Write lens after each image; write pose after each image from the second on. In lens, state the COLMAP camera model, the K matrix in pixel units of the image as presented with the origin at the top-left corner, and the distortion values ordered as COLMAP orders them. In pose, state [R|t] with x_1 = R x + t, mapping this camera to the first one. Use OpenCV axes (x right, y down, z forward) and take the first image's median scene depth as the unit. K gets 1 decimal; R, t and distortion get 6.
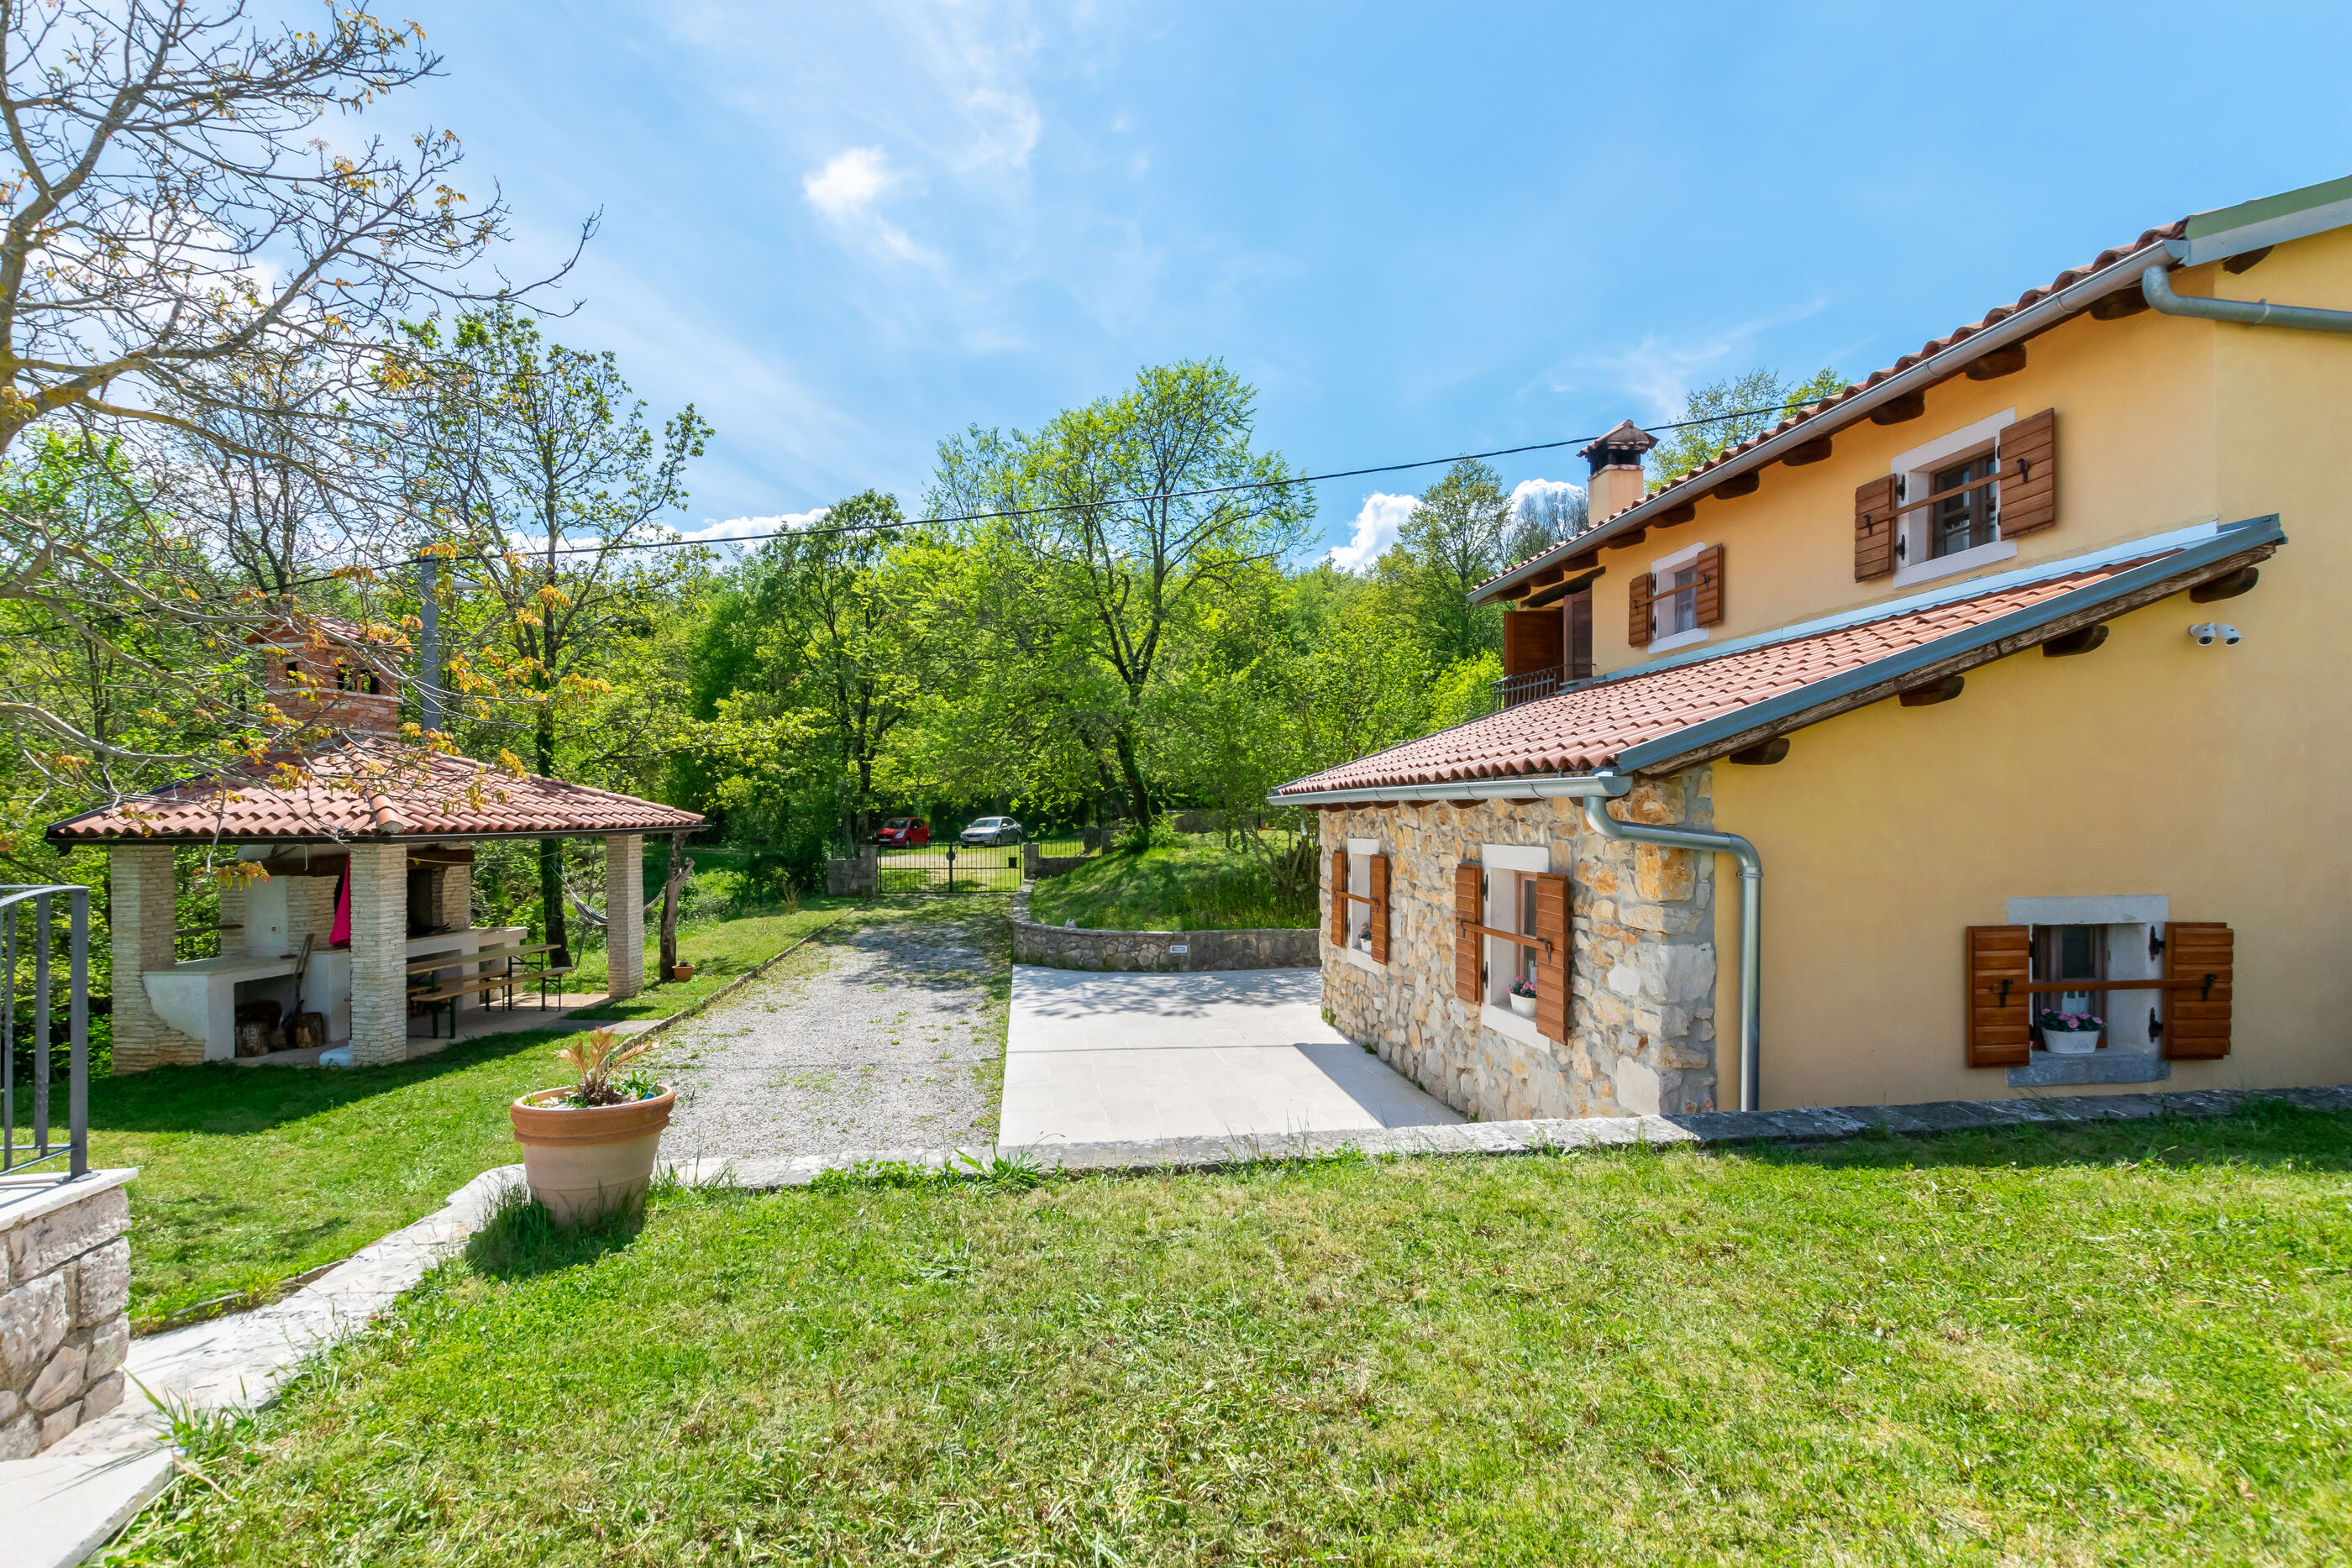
lens RADIAL K [[1030.8, 0, 1165.5], [0, 1030.8, 820.6], [0, 0, 1]] dist [0.006296, -0.000255]
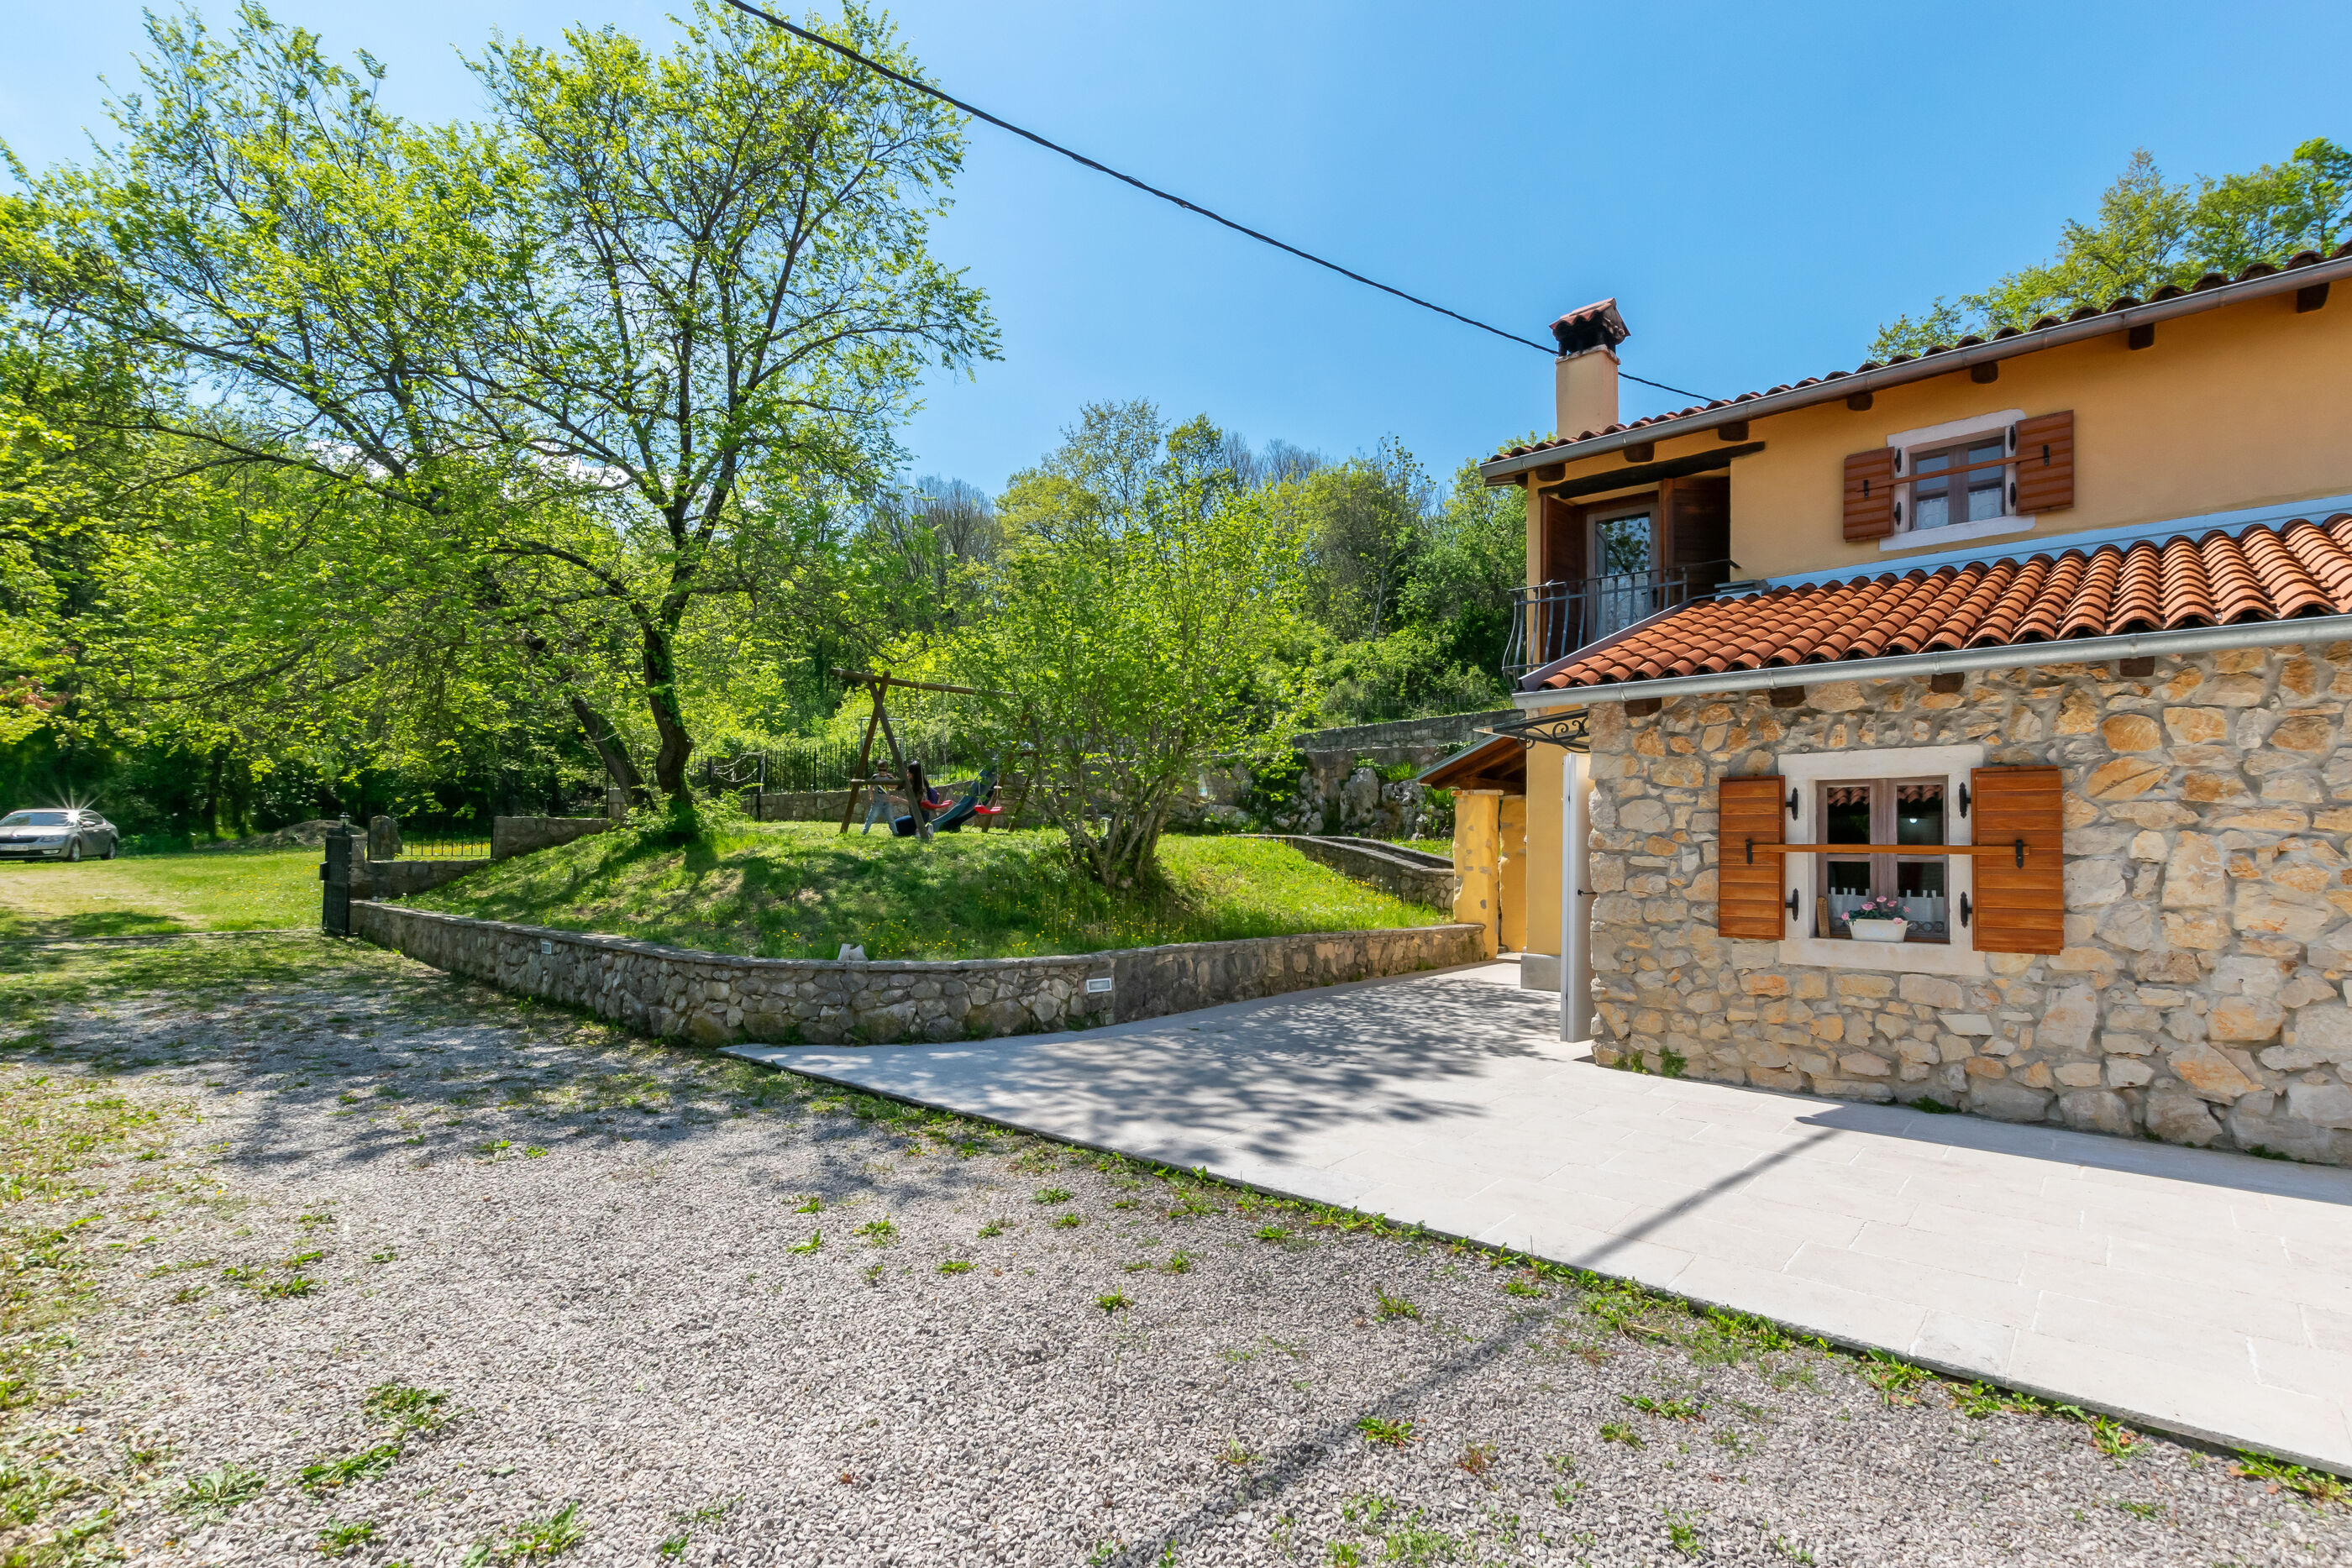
lens RADIAL K [[1096.9, 0, 1191.6], [0, 1096.9, 827.2], [0, 0, 1]] dist [0.009170, -0.003973]
pose [[0.748850, 0.022355, 0.662362, -0.608023], [-0.008155, 0.999666, -0.024519, 0.094722], [-0.662689, 0.012960, 0.748783, 0.925179]]
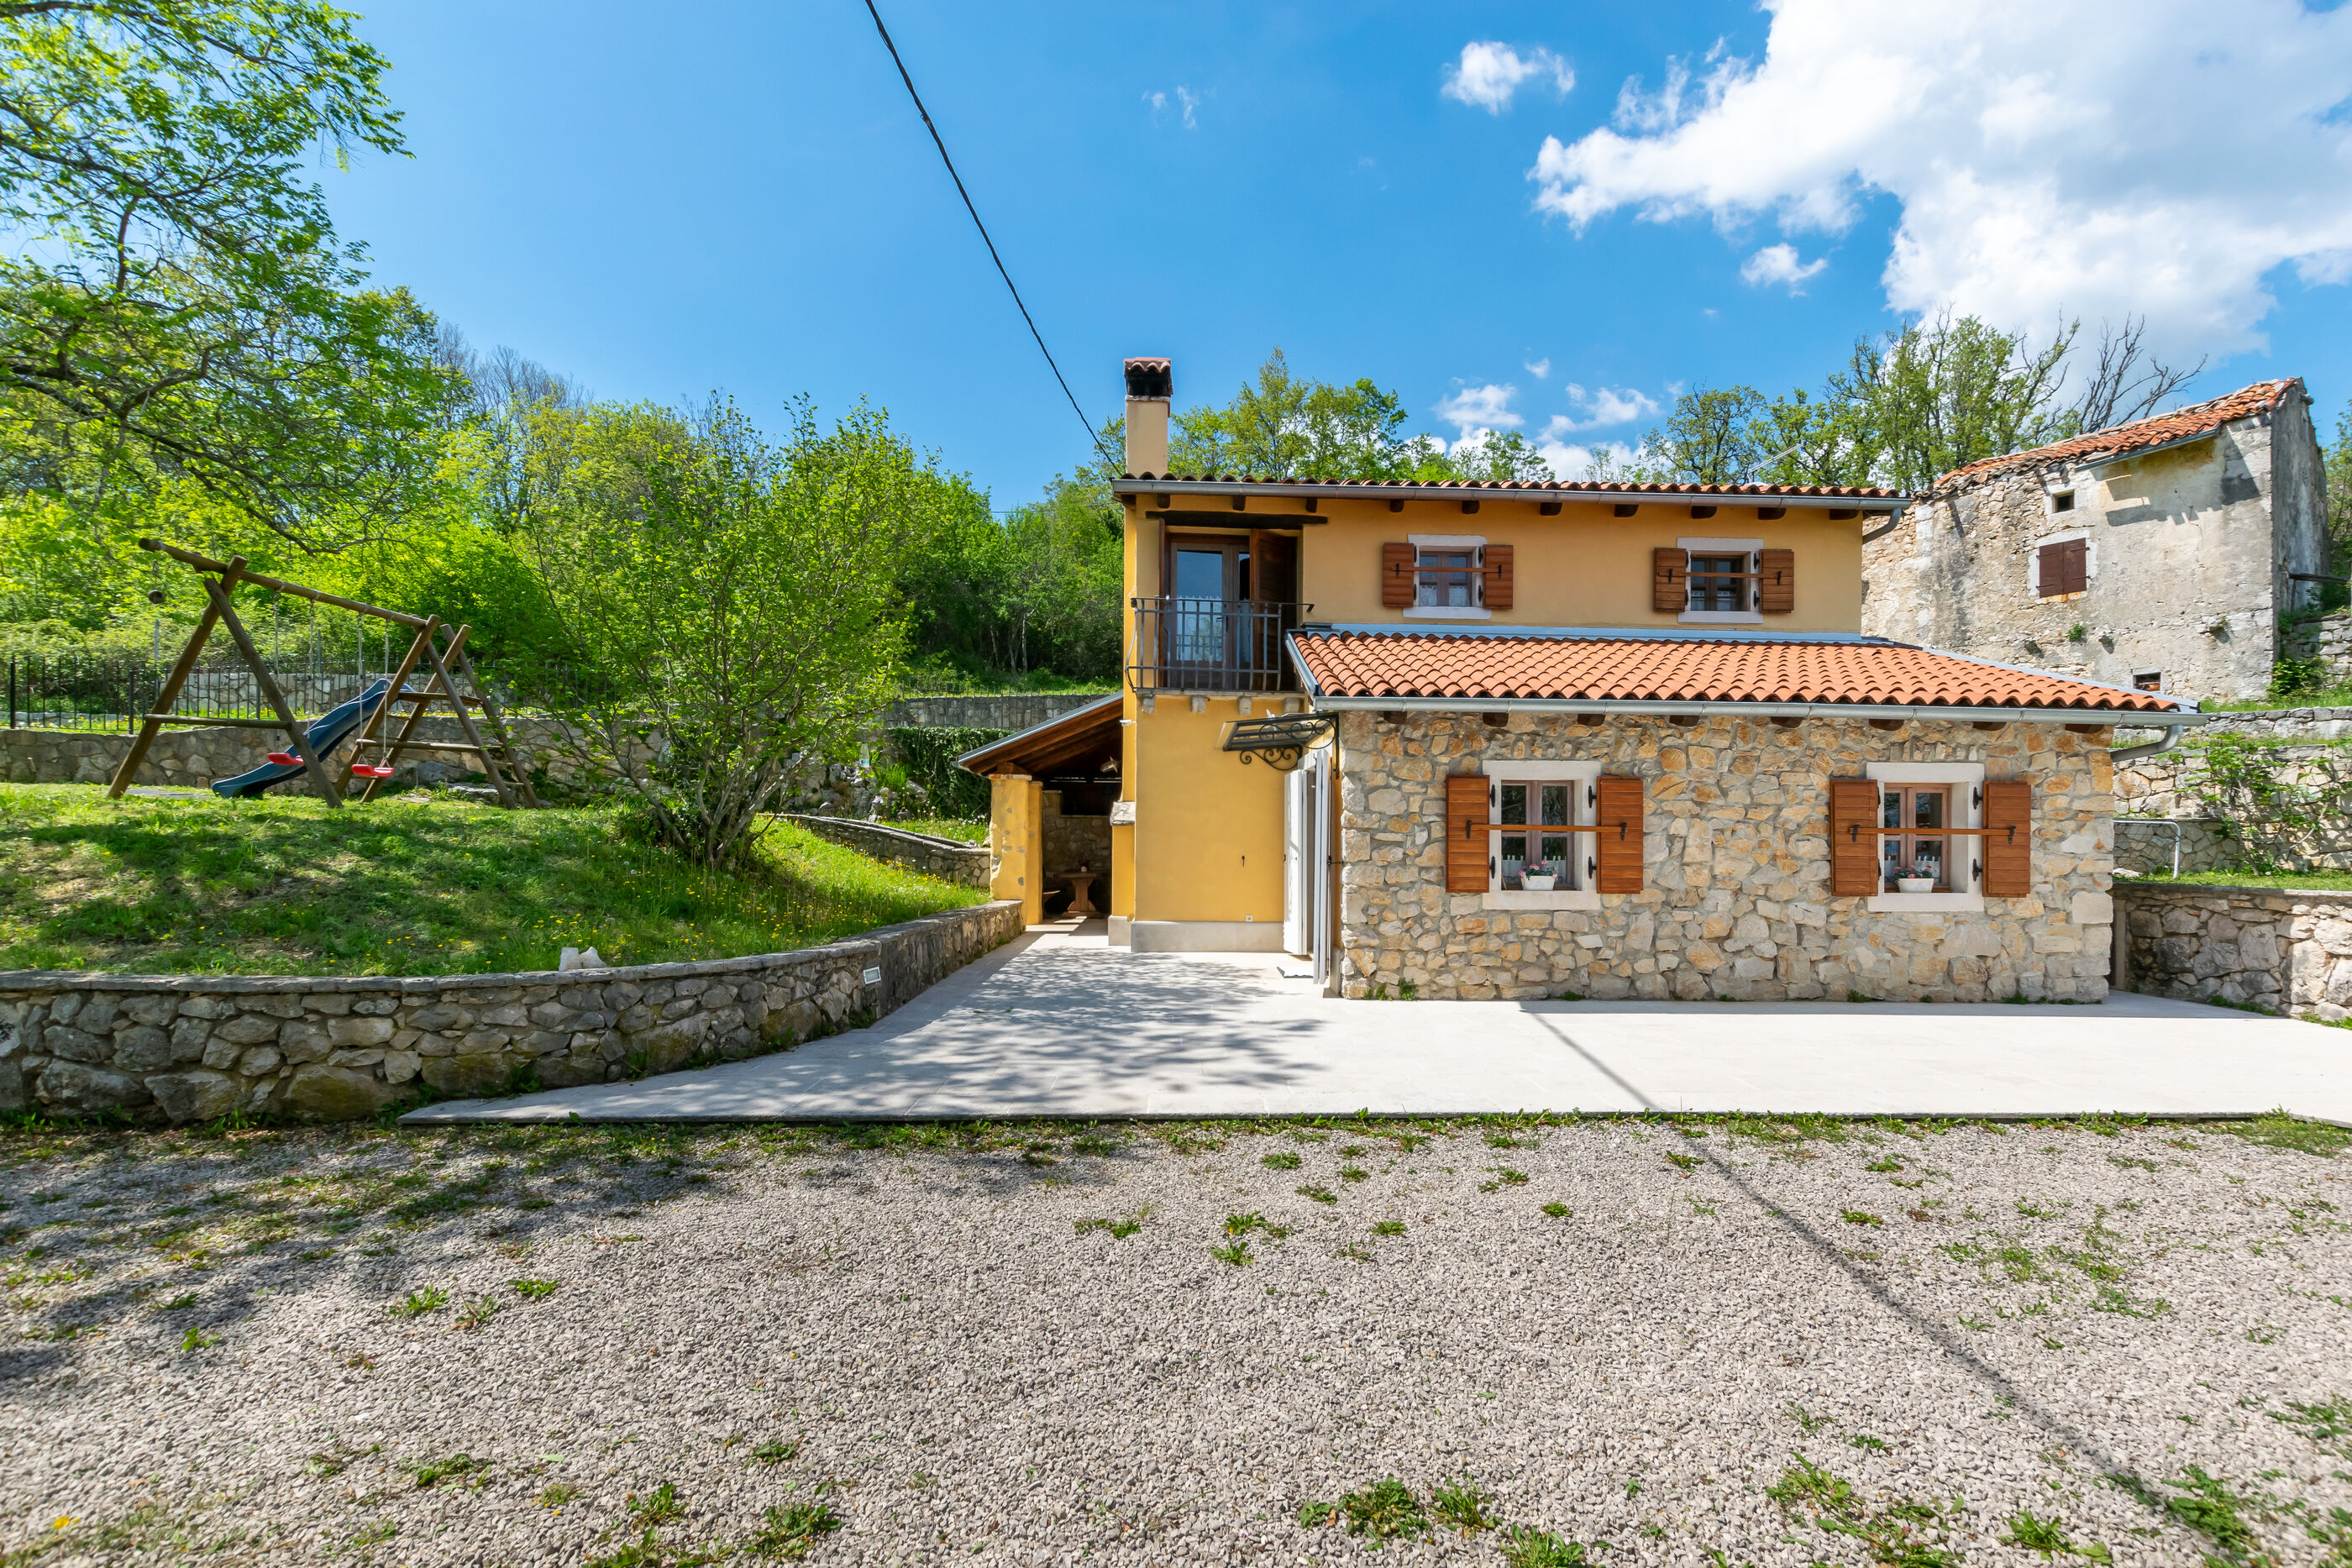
lens RADIAL K [[1043.8, 0, 1221.5], [0, 1043.8, 839.0], [0, 0, 1]] dist [0.006991, -0.000140]
pose [[0.089836, 0.009514, 0.995911, -0.832552], [-0.008307, 0.999927, -0.008803, 0.110109], [-0.995922, -0.007482, 0.089908, 1.396379]]
